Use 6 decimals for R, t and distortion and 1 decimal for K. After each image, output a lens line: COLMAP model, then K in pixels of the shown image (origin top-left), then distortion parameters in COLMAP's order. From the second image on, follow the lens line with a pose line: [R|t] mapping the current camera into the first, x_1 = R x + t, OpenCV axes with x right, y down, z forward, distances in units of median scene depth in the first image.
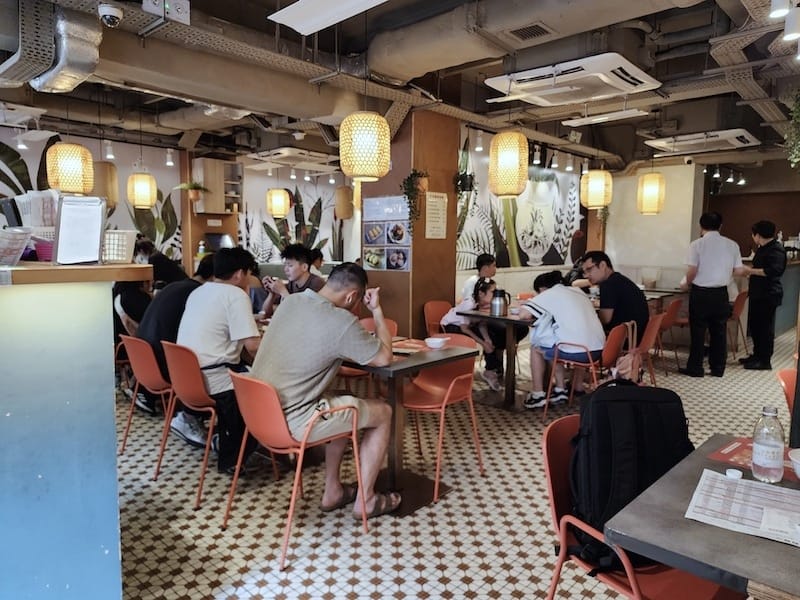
lens RADIAL K [[542.5, 0, 400.0], [0, 542.5, 300.0], [0, 0, 1]] dist [0.011788, 0.000266]
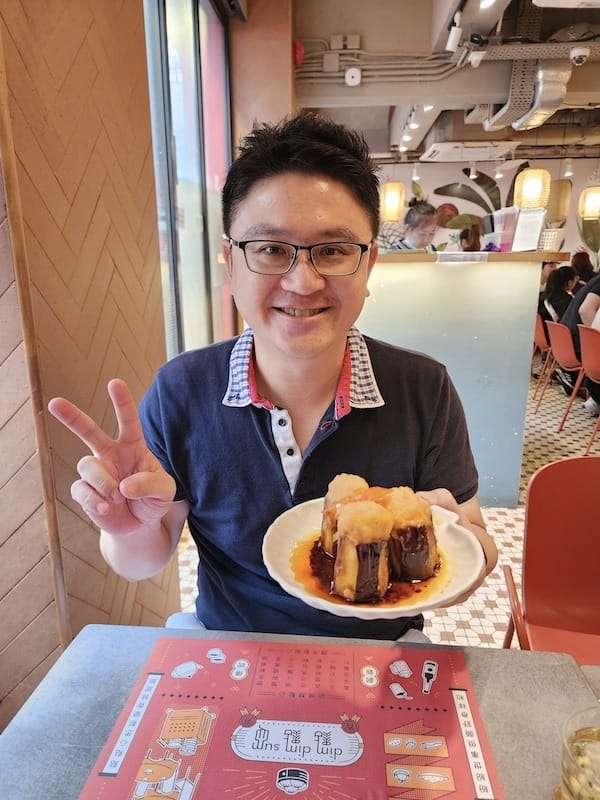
lens RADIAL K [[542.5, 0, 302.2], [0, 542.5, 380.7], [0, 0, 1]] dist [0.011788, 0.000266]
pose [[0.603626, 0.162937, -0.780440, 0.094649], [-0.075200, 0.986165, 0.147725, 0.034979], [0.793713, -0.030481, 0.607528, -0.144617]]
